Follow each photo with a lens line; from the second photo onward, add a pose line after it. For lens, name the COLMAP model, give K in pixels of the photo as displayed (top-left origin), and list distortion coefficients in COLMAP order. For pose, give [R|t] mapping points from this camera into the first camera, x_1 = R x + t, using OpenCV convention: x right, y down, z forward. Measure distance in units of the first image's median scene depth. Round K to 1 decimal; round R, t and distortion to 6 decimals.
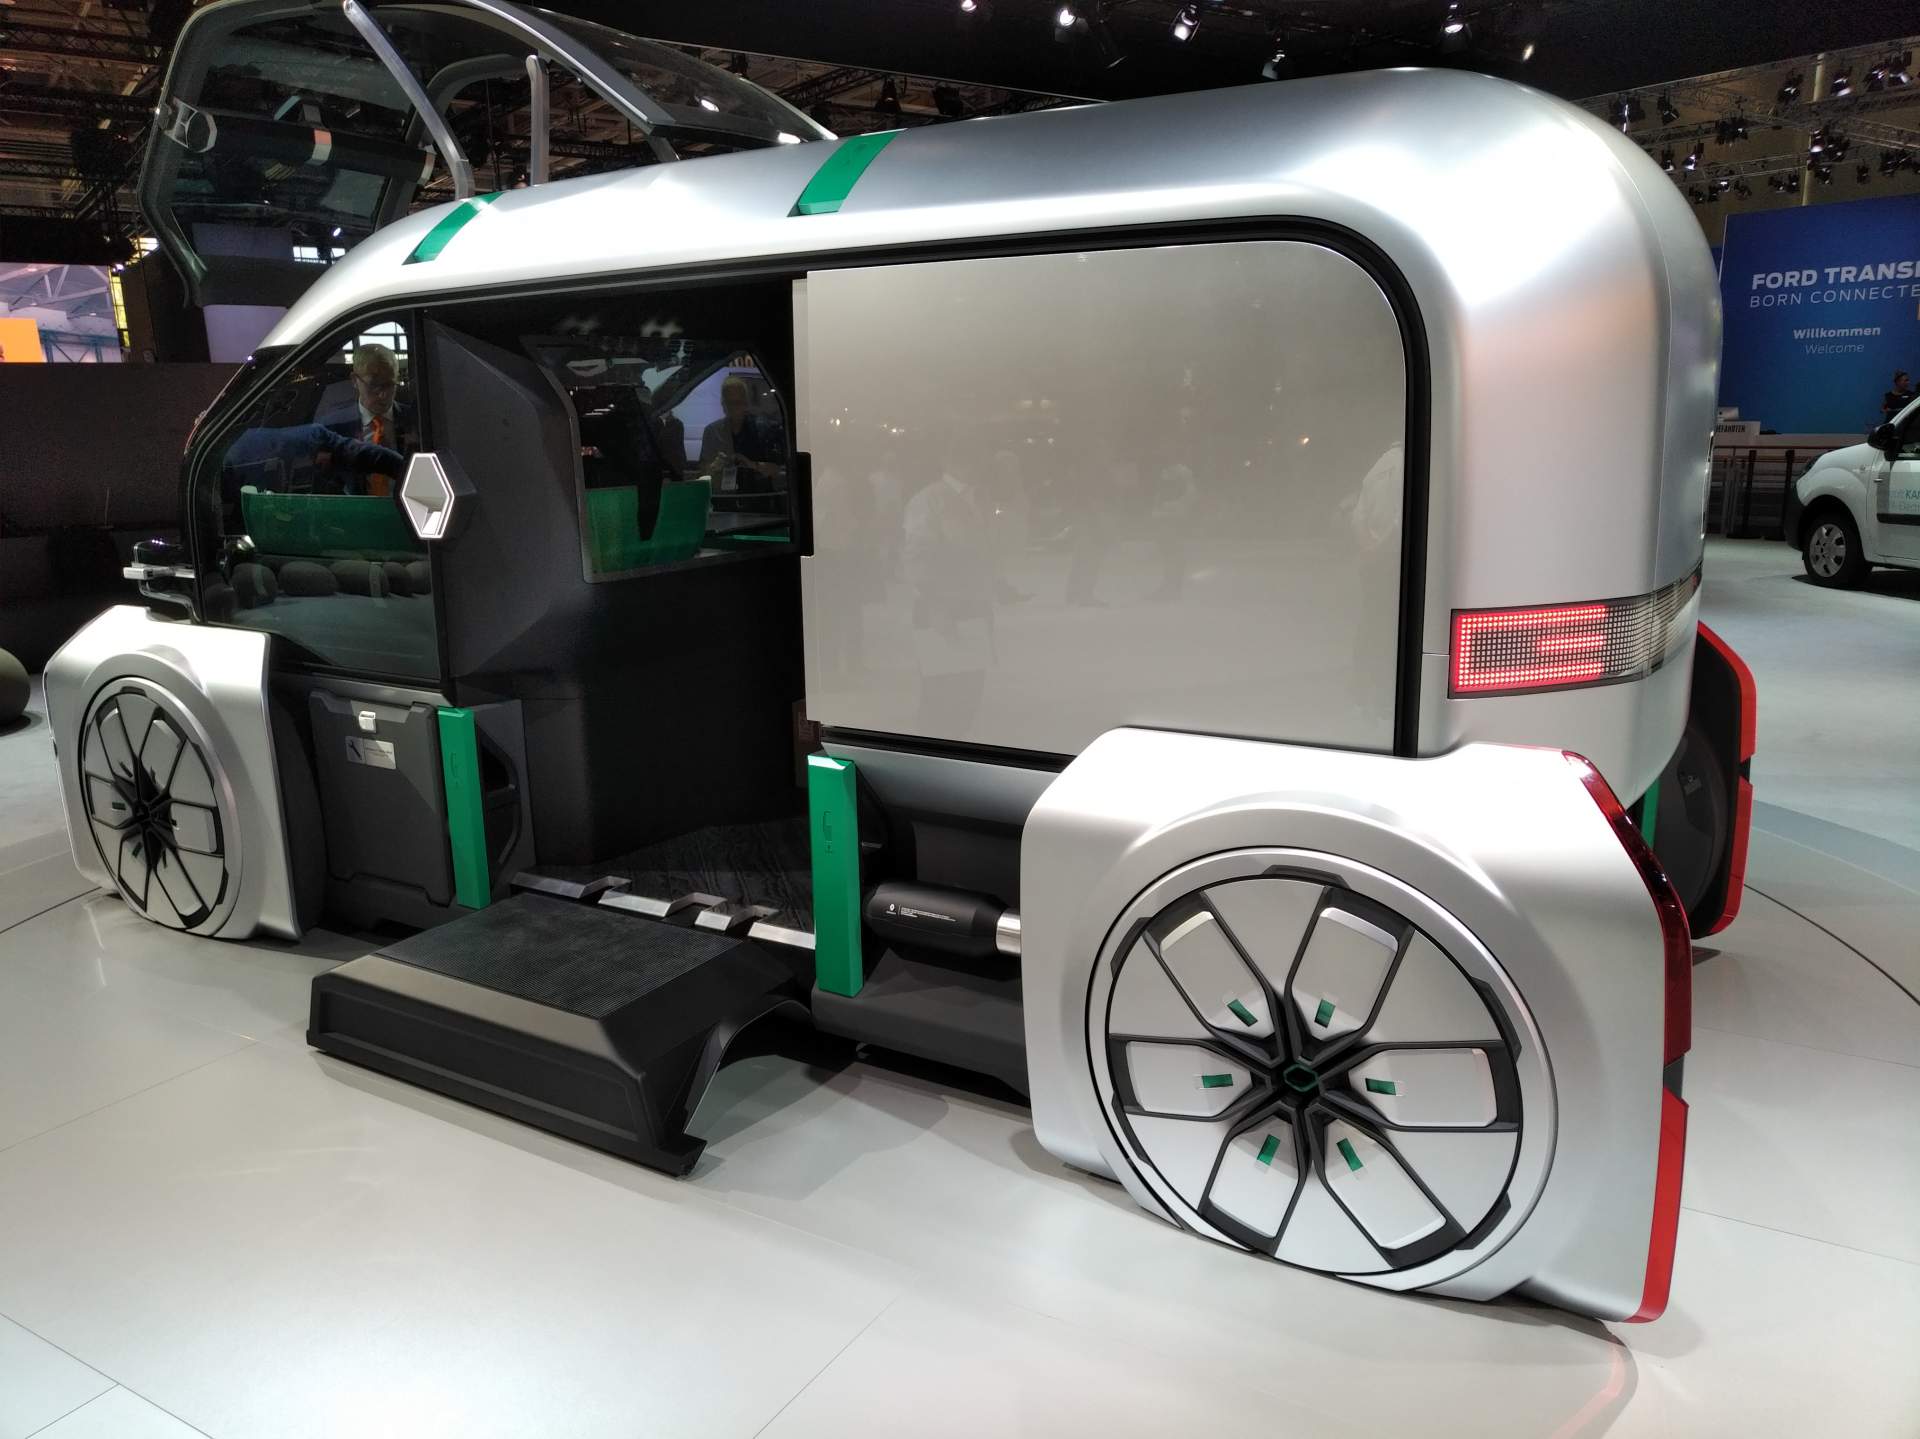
lens RADIAL K [[1371.9, 0, 966.4], [0, 1371.9, 720.8], [0, 0, 1]] dist [-0.014861, 0.006401]
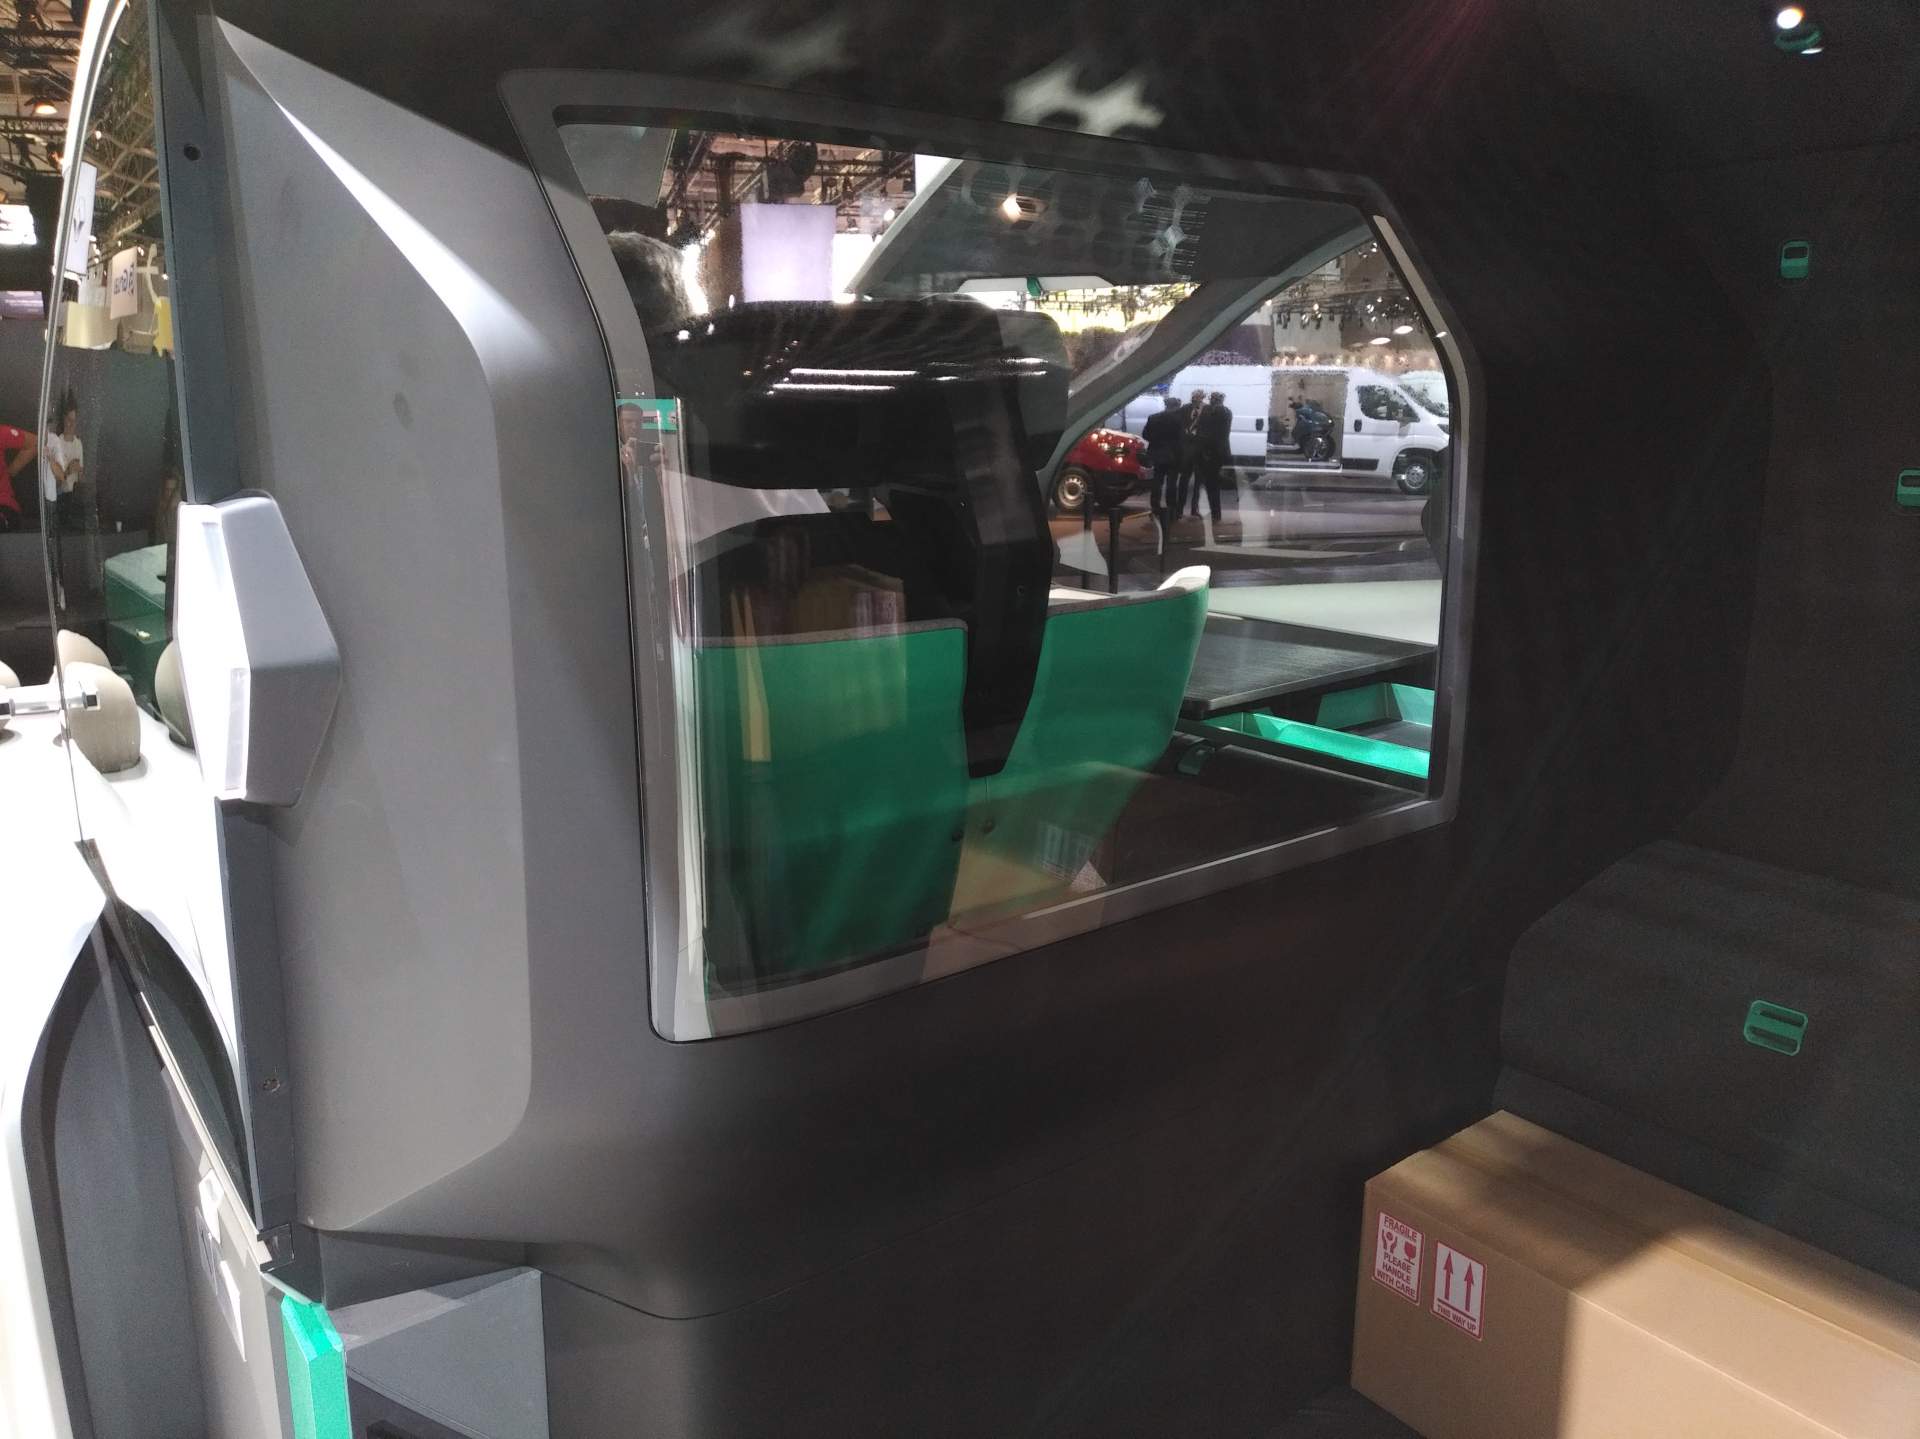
lens RADIAL K [[1371.9, 0, 966.4], [0, 1371.9, 720.8], [0, 0, 1]] dist [-0.014861, 0.006401]
pose [[0.924131, 0.093800, -0.370384, -0.119937], [-0.090952, 0.995537, 0.025187, -0.152124], [0.371093, 0.010411, 0.928537, 0.698451]]
